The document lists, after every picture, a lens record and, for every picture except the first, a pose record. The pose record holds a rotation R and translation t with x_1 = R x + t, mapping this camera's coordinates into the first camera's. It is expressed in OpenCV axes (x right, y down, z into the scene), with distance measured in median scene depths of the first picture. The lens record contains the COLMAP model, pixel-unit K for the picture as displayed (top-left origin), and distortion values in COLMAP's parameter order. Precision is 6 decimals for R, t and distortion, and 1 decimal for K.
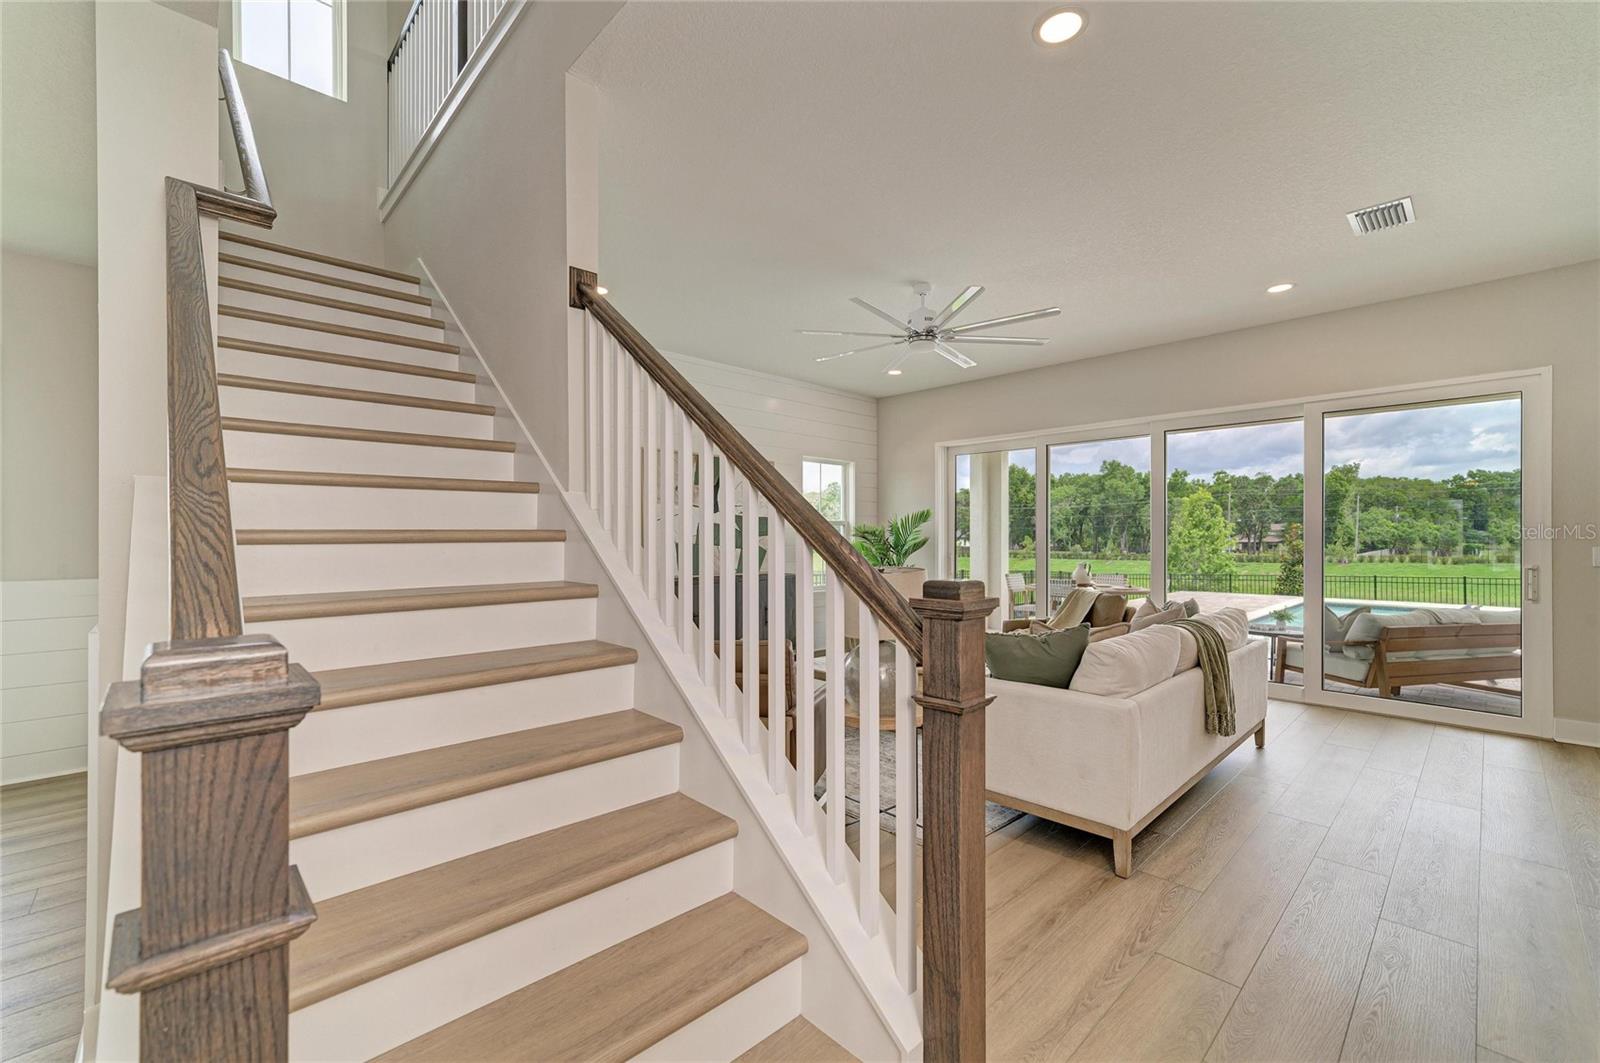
lens RADIAL K [[660.4, 0, 786.1], [0, 660.4, 533.4], [0, 0, 1]] dist [-0.005712, 0.003987]
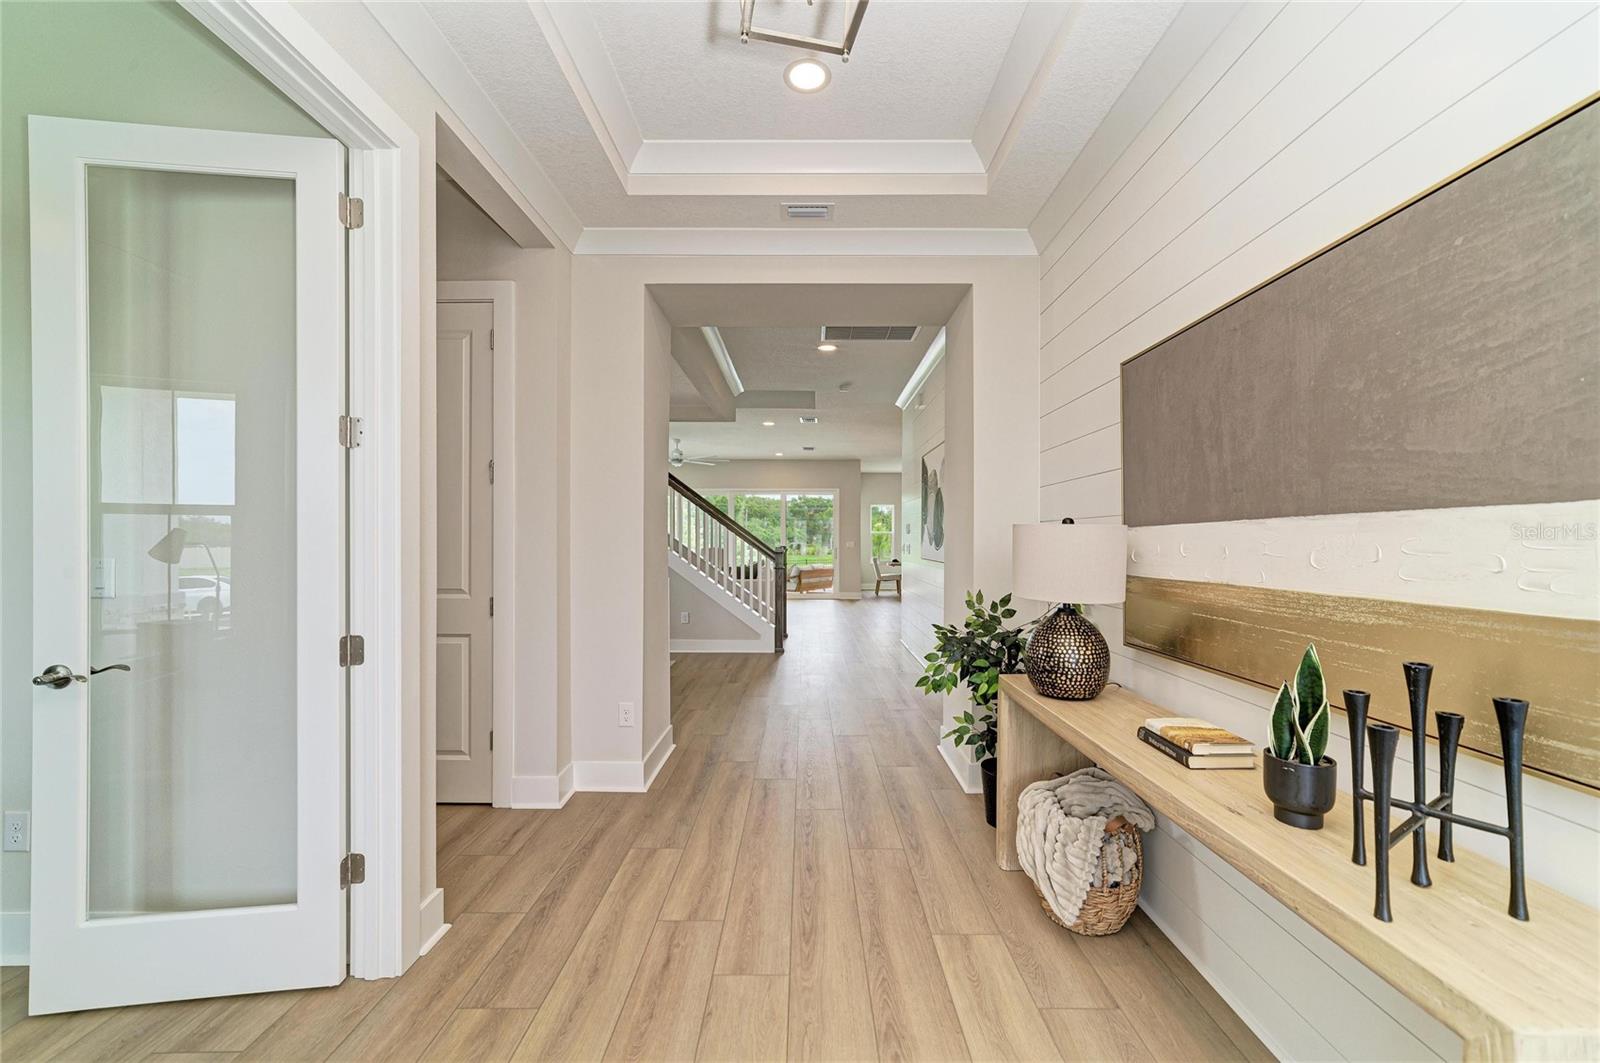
lens RADIAL K [[627.1, 0, 801.7], [0, 627.1, 534.2], [0, 0, 1]] dist [-0.000136, 0.000002]
pose [[0.689427, 0.002167, 0.724352, -0.074884], [-0.000758, 0.999997, -0.002270, -0.000756], [-0.724355, 0.001016, 0.689427, -0.062292]]
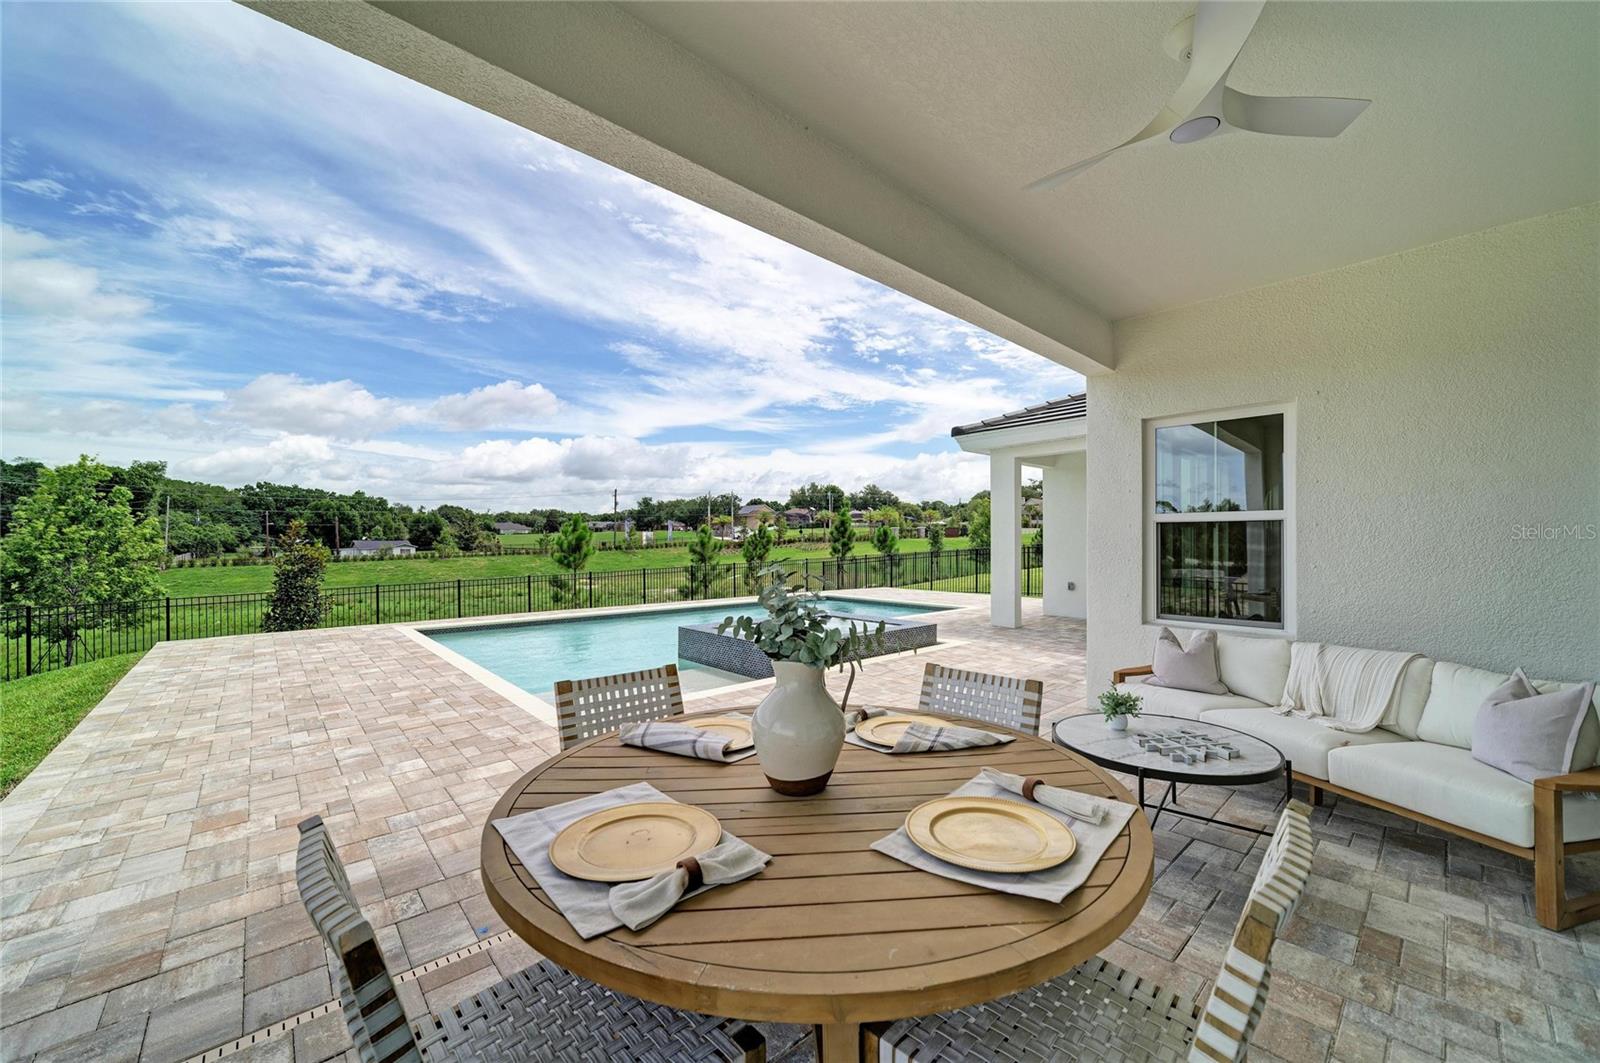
lens RADIAL K [[606.2, 0, 807.1], [0, 606.2, 545.1], [0, 0, 1]] dist [-0.014403, 0.003937]
pose [[0.007615, -0.007048, 0.999946, 0.028902], [-0.005596, 0.999959, 0.007090, 0.001041], [-0.999955, -0.005650, 0.007576, 0.107790]]
